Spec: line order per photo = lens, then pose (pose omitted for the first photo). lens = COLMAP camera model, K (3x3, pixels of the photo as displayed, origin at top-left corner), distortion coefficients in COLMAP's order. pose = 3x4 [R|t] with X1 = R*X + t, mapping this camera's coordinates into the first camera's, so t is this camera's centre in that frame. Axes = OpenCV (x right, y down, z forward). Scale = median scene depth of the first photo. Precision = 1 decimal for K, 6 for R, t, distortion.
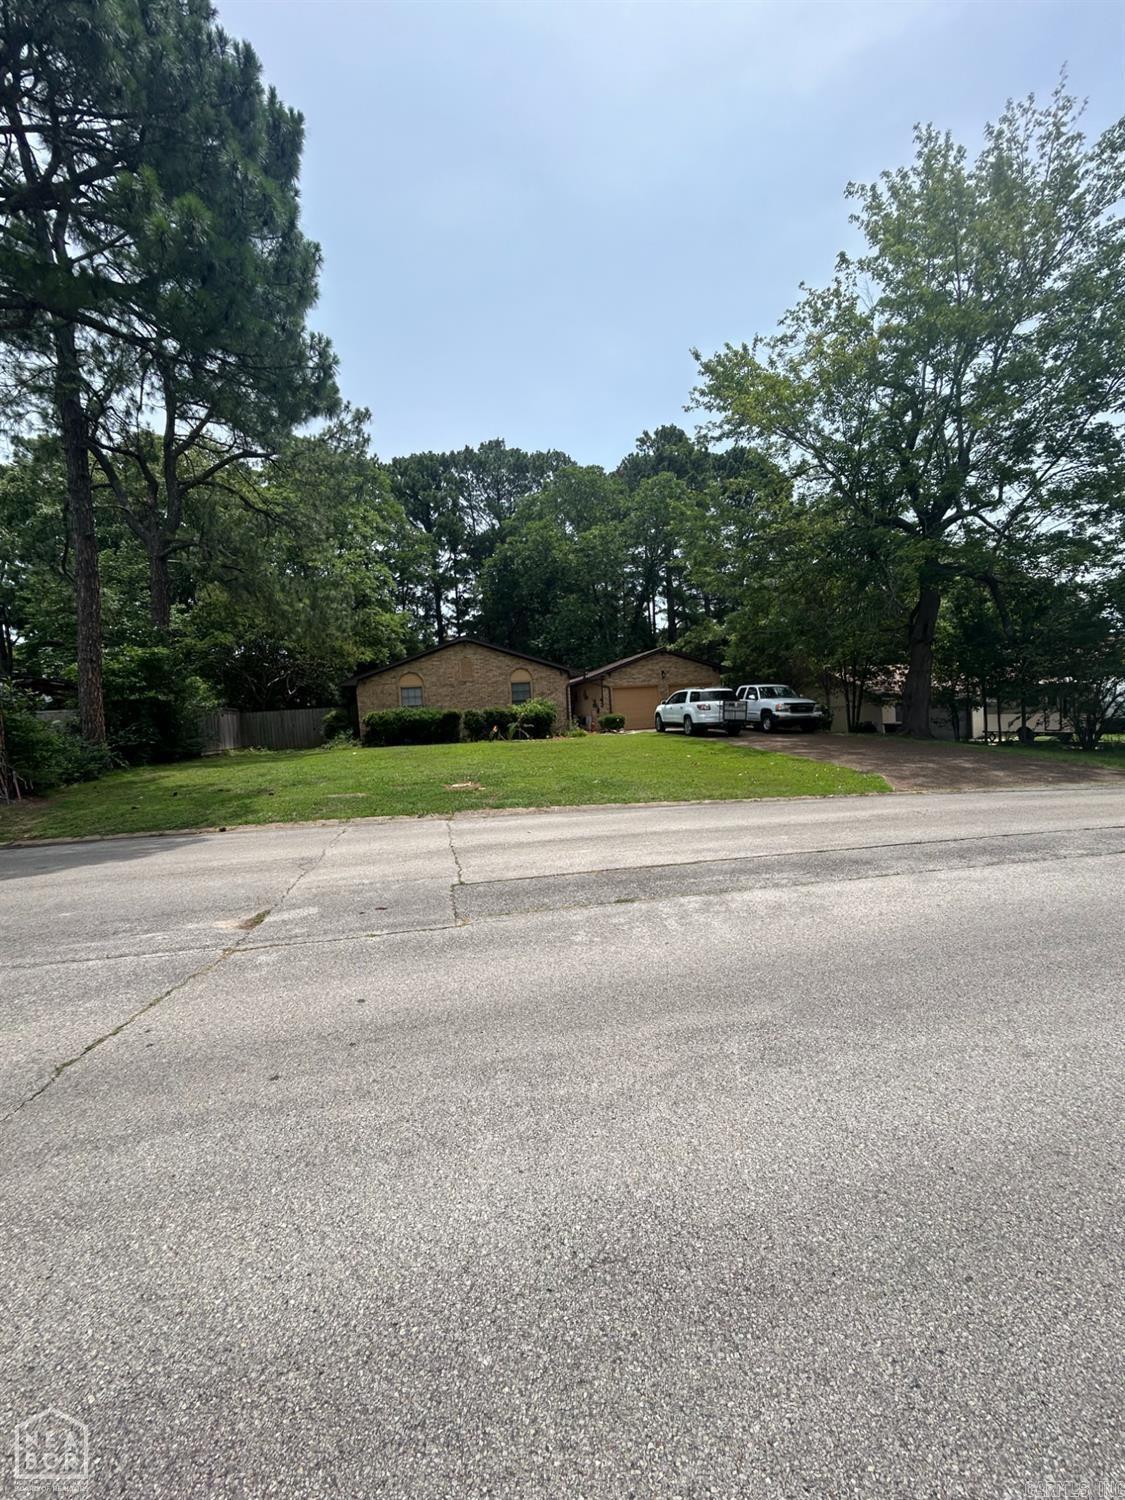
lens RADIAL K [[614.9, 0, 562.5], [0, 614.9, 750.0], [0, 0, 1]] dist [0.002547, 0.000918]
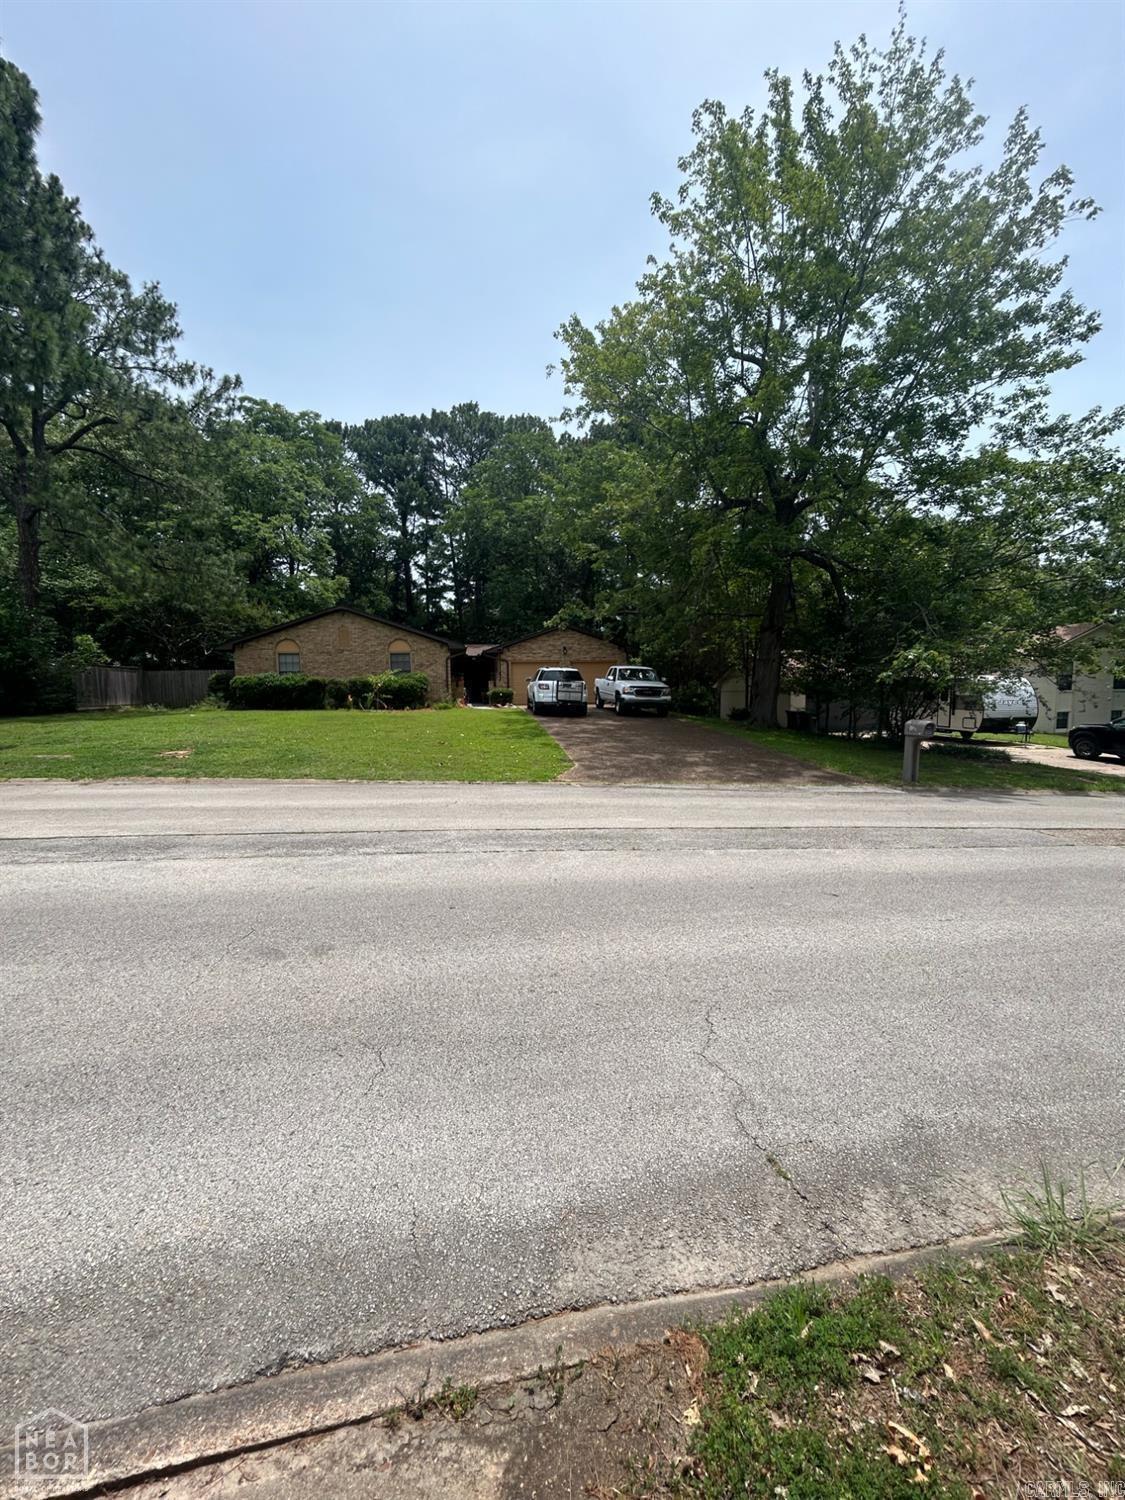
lens RADIAL K [[614.9, 0, 562.5], [0, 614.9, 750.0], [0, 0, 1]] dist [0.002547, 0.000918]
pose [[0.995845, 0.053915, -0.073383, 0.301908], [-0.049985, 0.997269, 0.054373, -0.019746], [0.076114, -0.050479, 0.995821, -0.001973]]
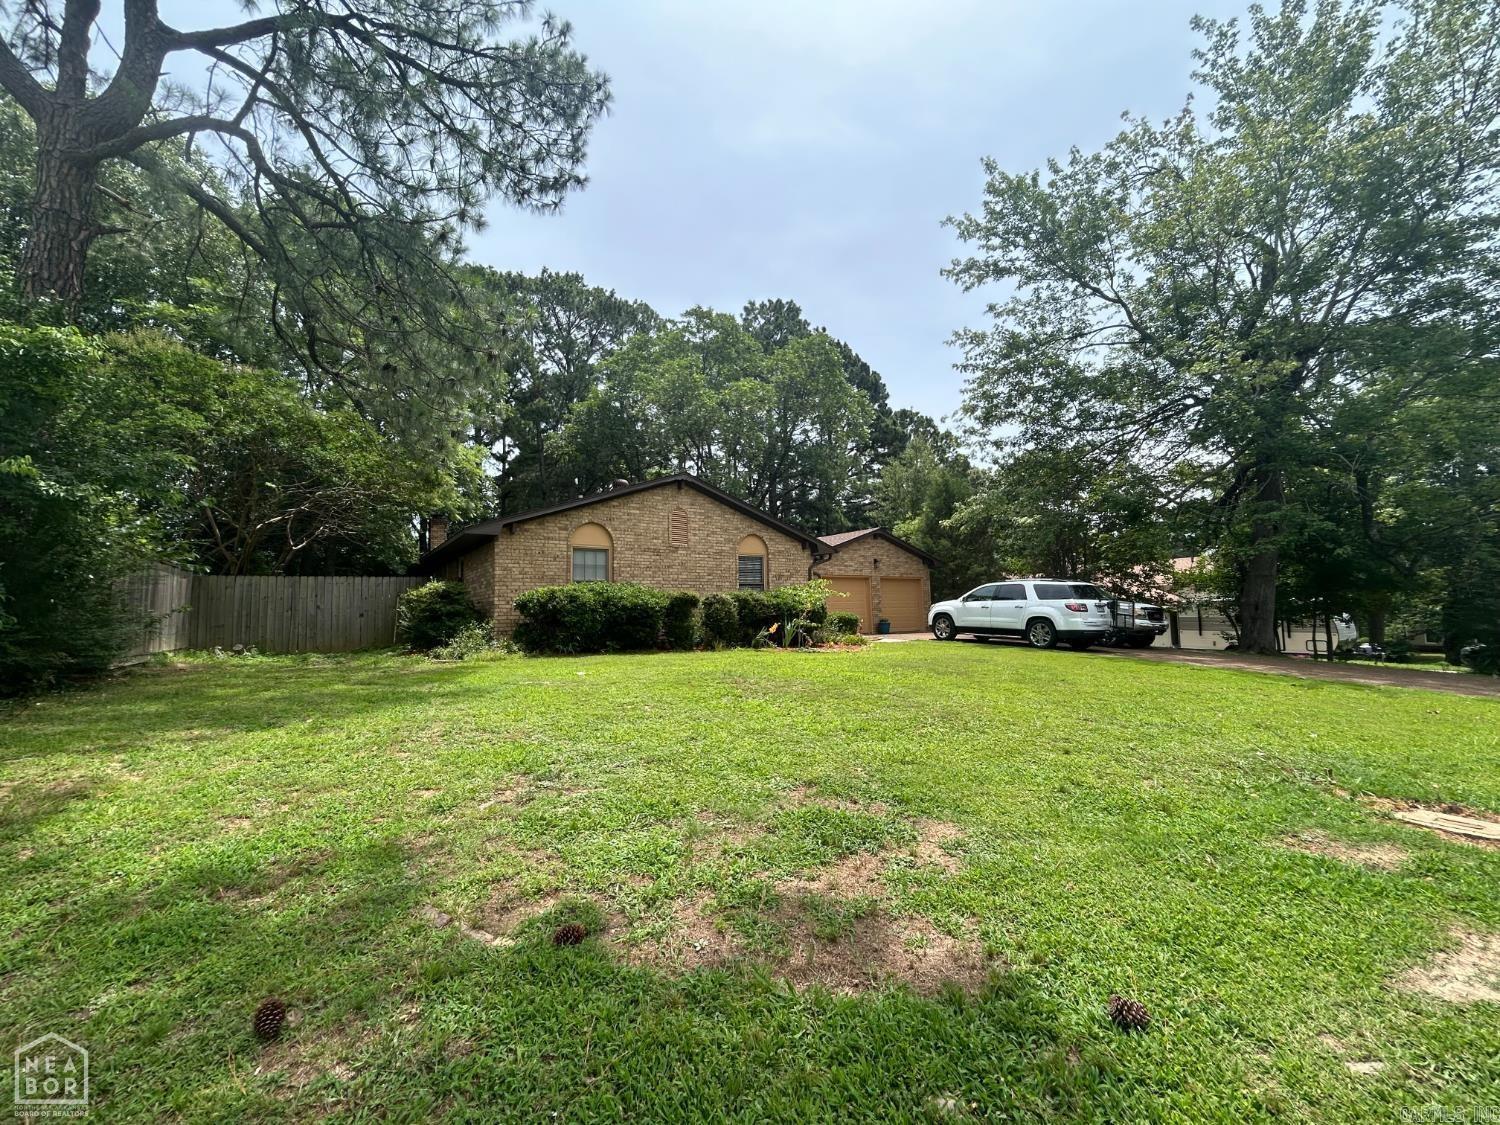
lens RADIAL K [[611.3, 0, 750.2], [0, 611.3, 569.9], [0, 0, 1]] dist [-0.008634, 0.000033]
pose [[0.934456, 0.067485, 0.349626, -0.309524], [-0.019881, 0.990233, -0.138001, -0.008530], [-0.355524, 0.122005, 0.926670, 0.439198]]
